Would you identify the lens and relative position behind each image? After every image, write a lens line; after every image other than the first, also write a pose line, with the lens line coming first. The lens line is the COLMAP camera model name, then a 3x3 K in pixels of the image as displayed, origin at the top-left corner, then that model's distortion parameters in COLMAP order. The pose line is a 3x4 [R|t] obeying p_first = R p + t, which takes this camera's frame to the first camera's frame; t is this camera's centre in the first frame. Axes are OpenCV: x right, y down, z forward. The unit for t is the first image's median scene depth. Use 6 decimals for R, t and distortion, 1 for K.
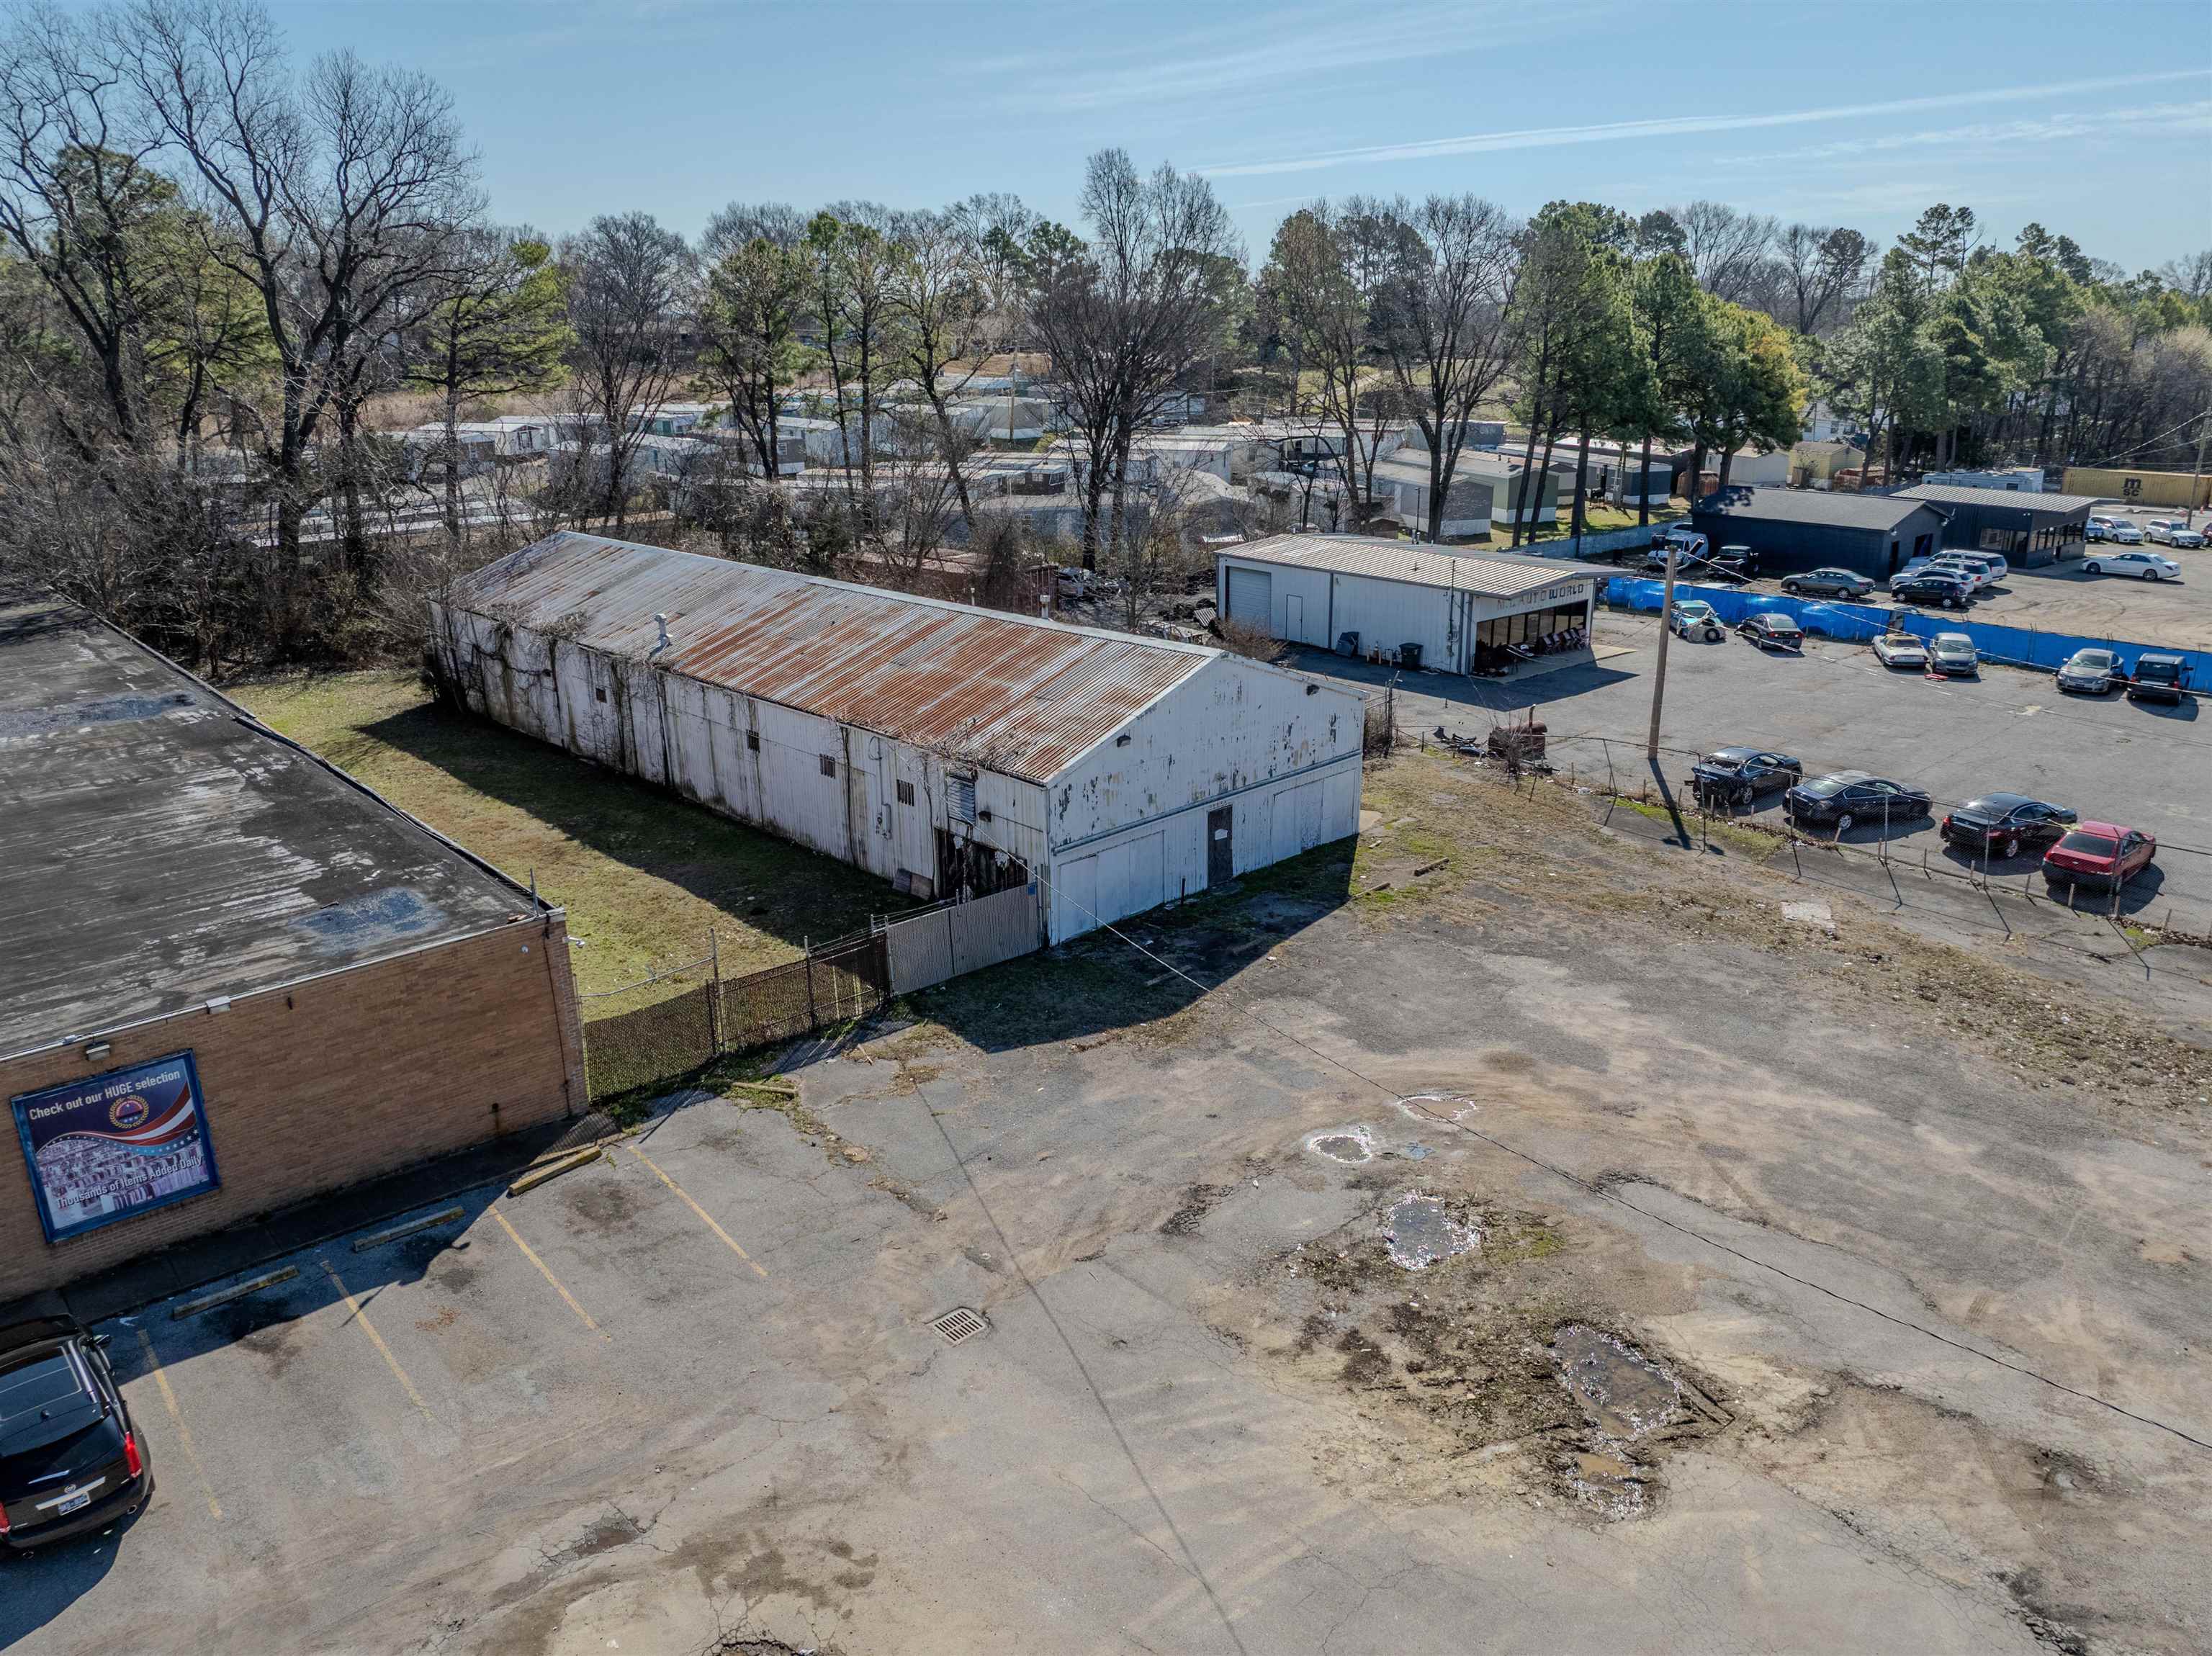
lens RADIAL K [[1557.9, 0, 1100.4], [0, 1557.9, 825.6], [0, 0, 1]] dist [-0.016462, -0.046563]
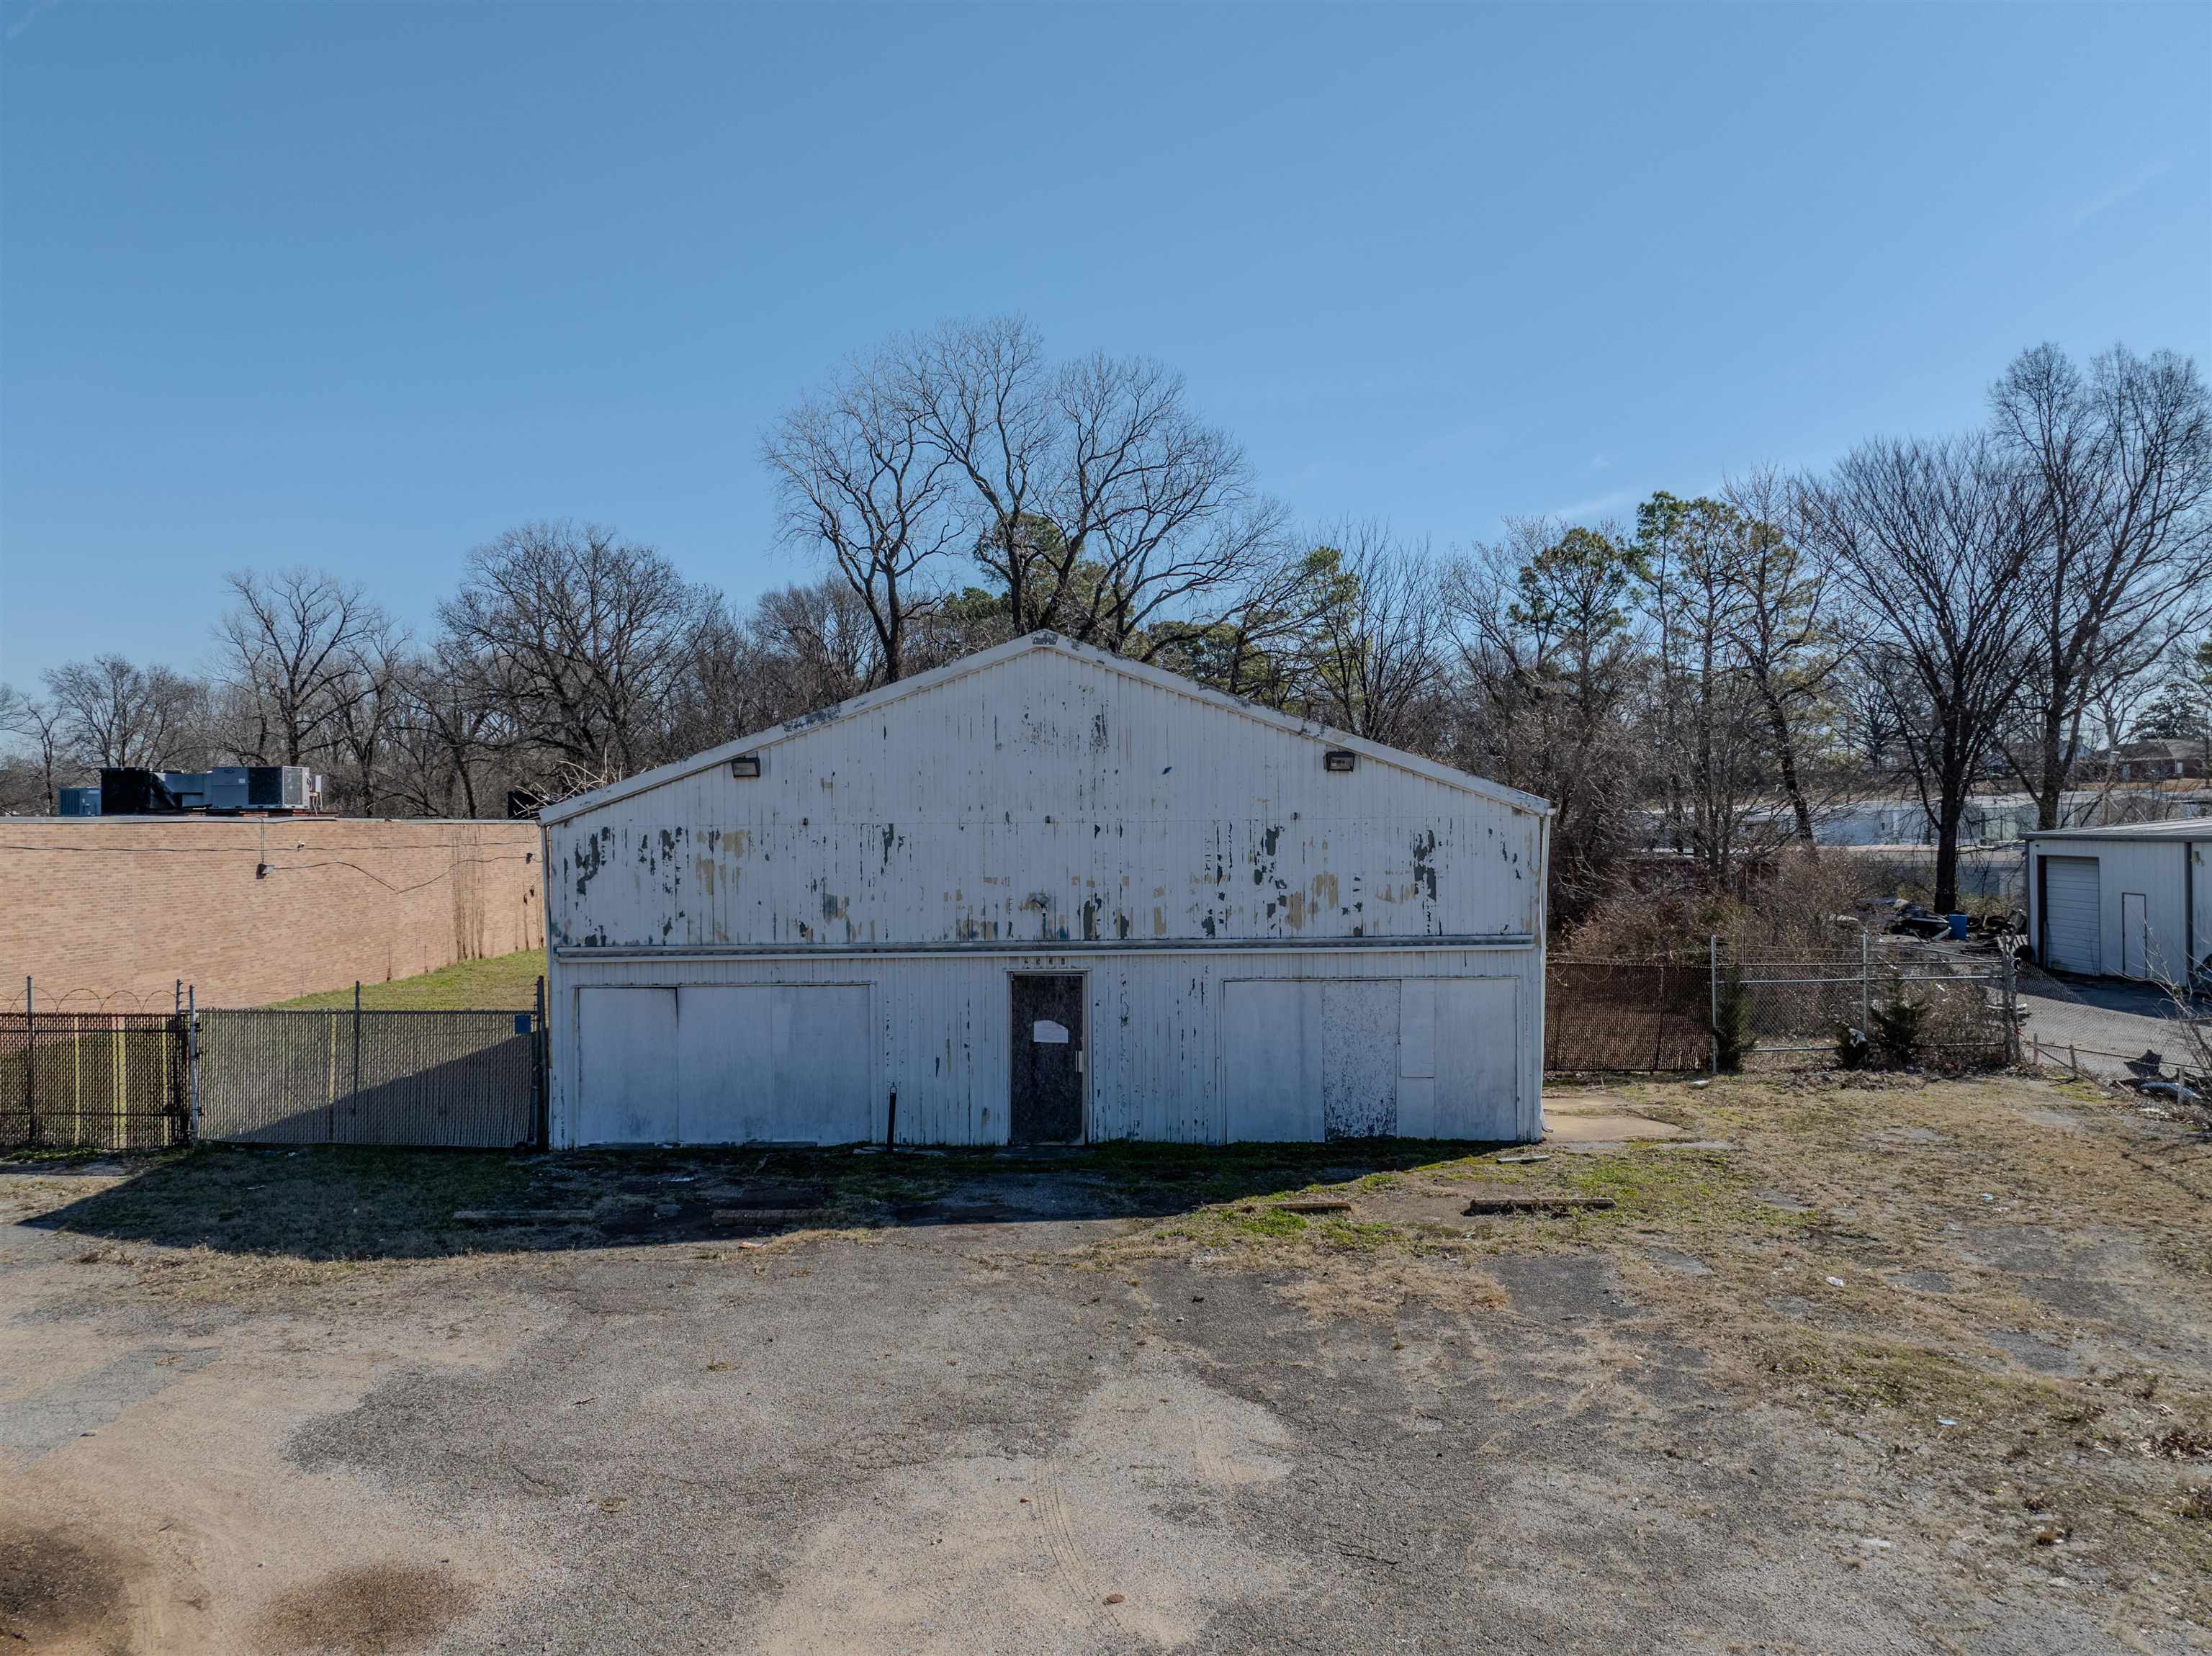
lens RADIAL K [[1557.9, 0, 1100.4], [0, 1557.9, 825.6], [0, 0, 1]] dist [-0.016462, -0.046563]
pose [[0.725820, 0.005520, -0.687863, 0.363689], [-0.214933, 0.951722, -0.219155, 0.040593], [0.653444, 0.306912, 0.691965, 0.599037]]
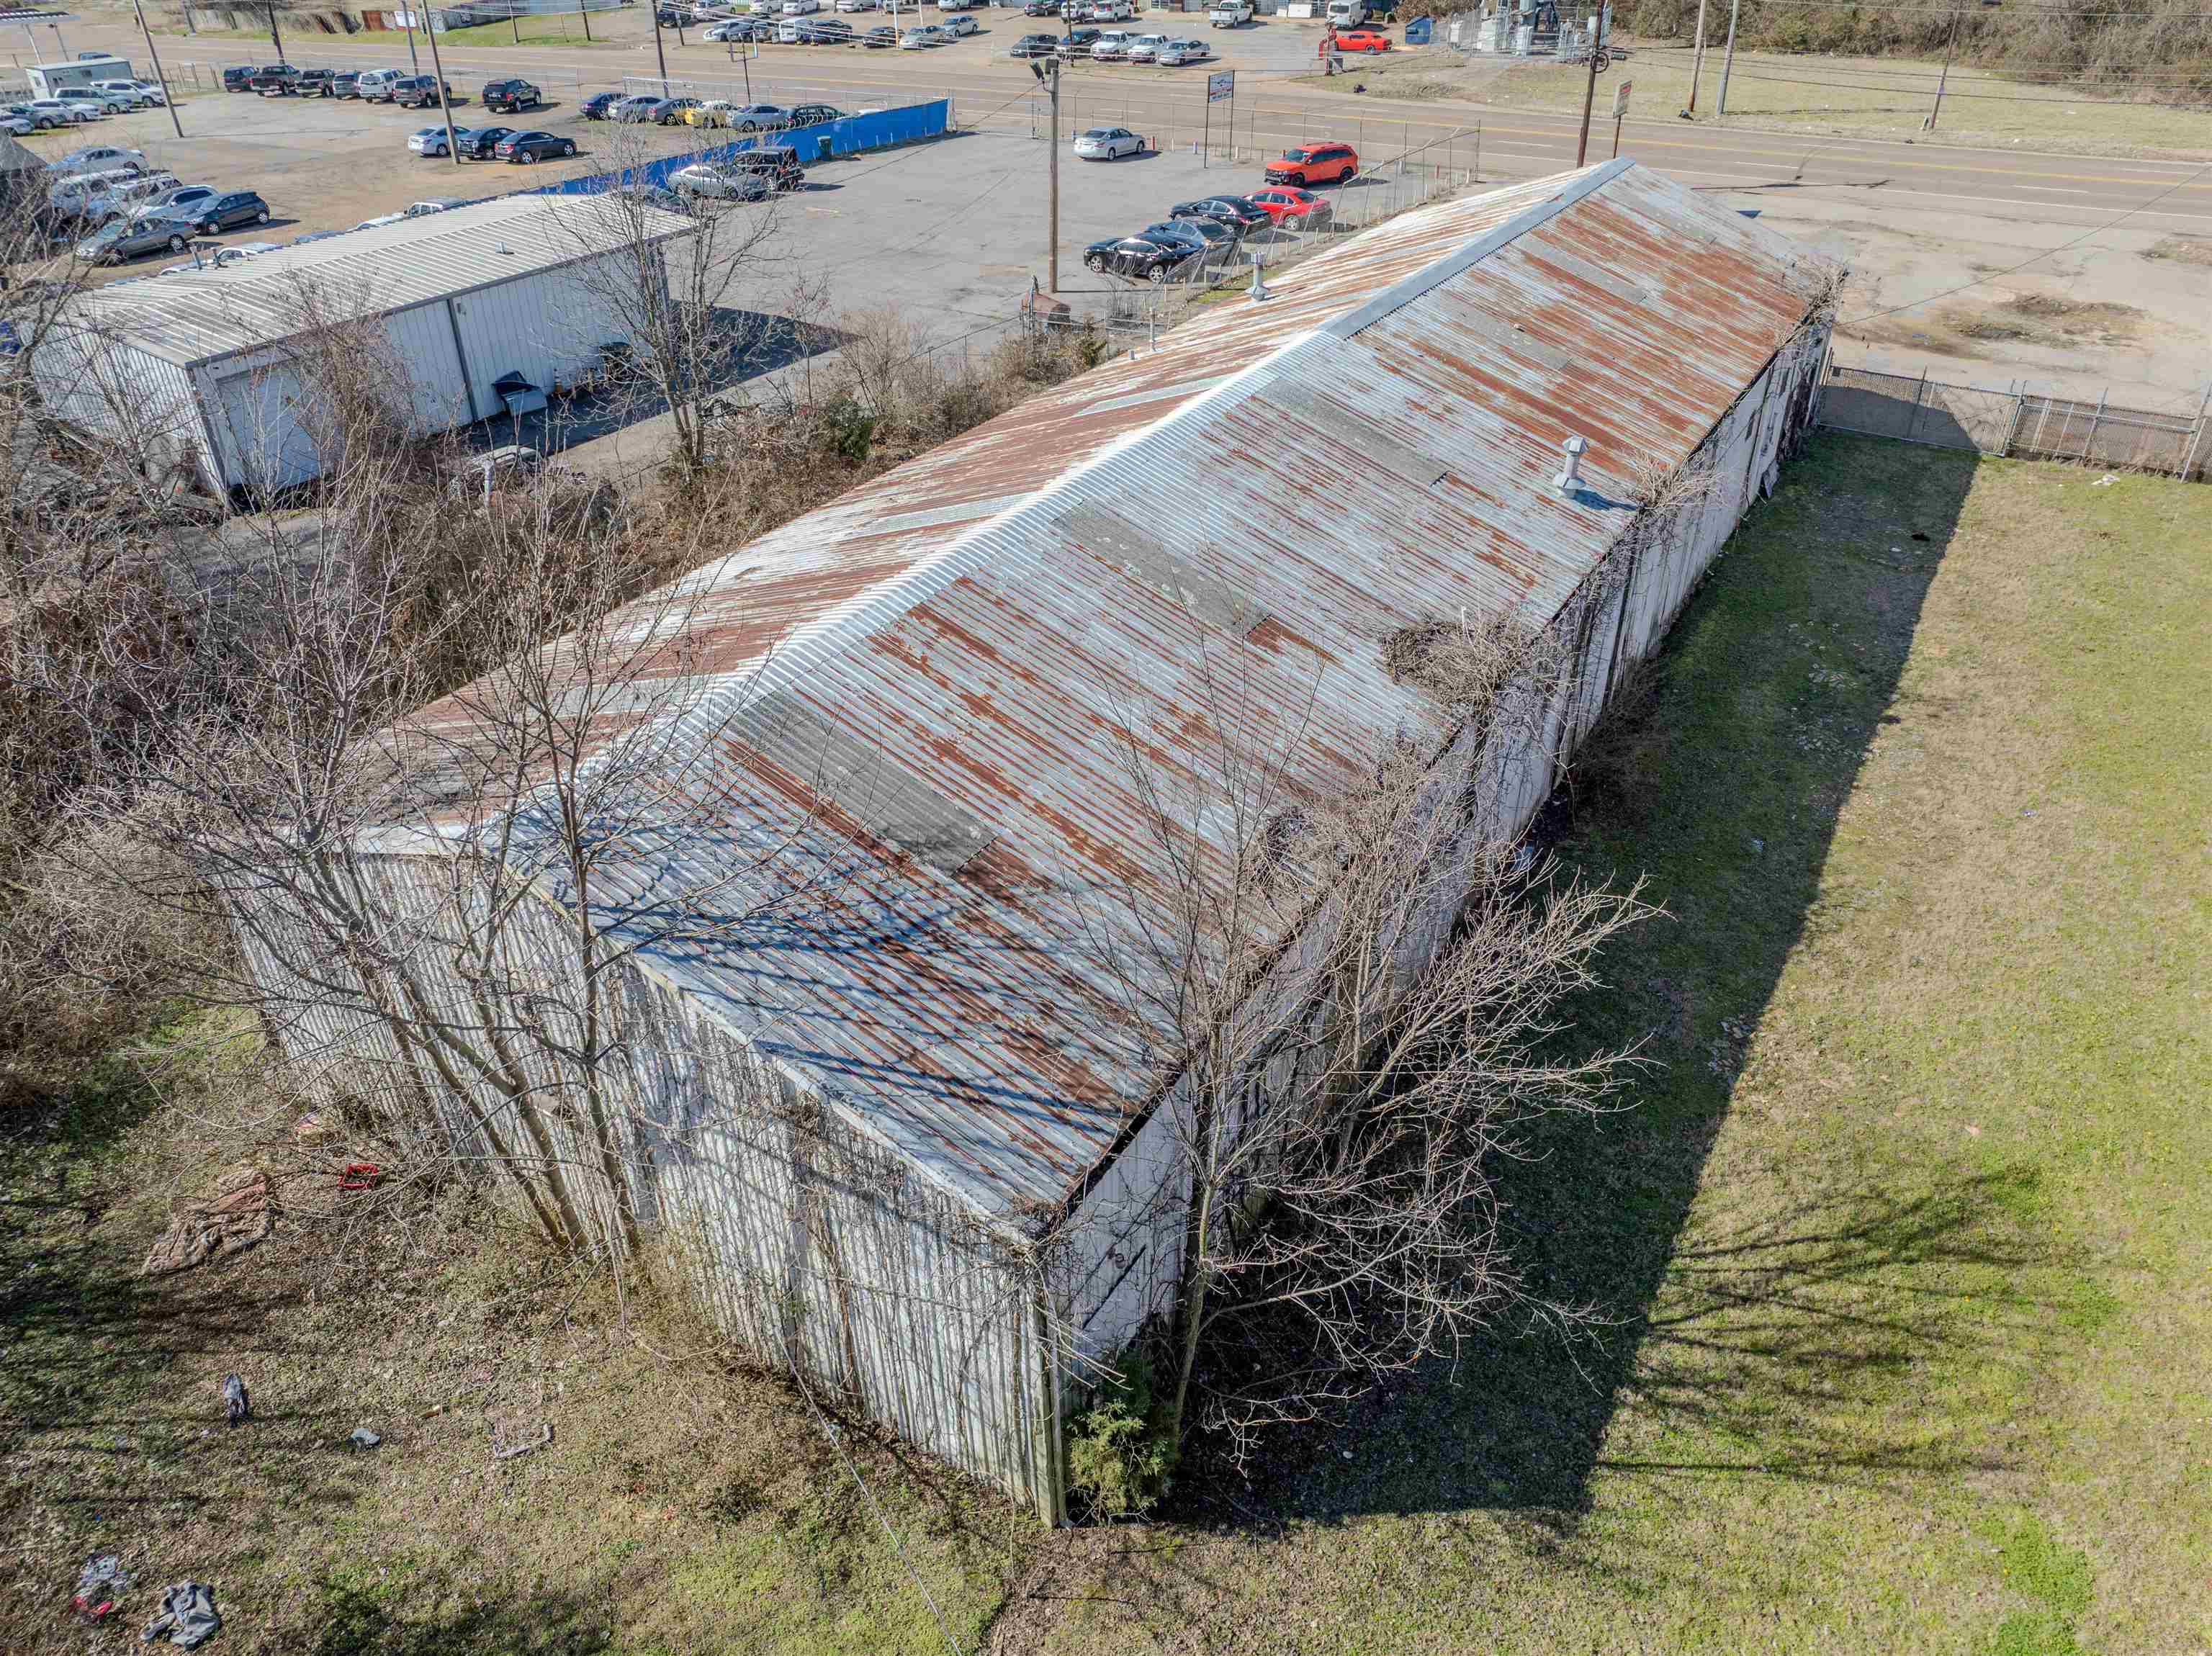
lens RADIAL K [[1557.9, 0, 1100.4], [0, 1557.9, 825.6], [0, 0, 1]] dist [-0.016462, -0.046563]
pose [[-0.263742, -0.507951, 0.820016, -0.787521], [0.313731, 0.758722, 0.570889, -0.411646], [-0.912147, 0.407832, -0.040747, 1.332394]]
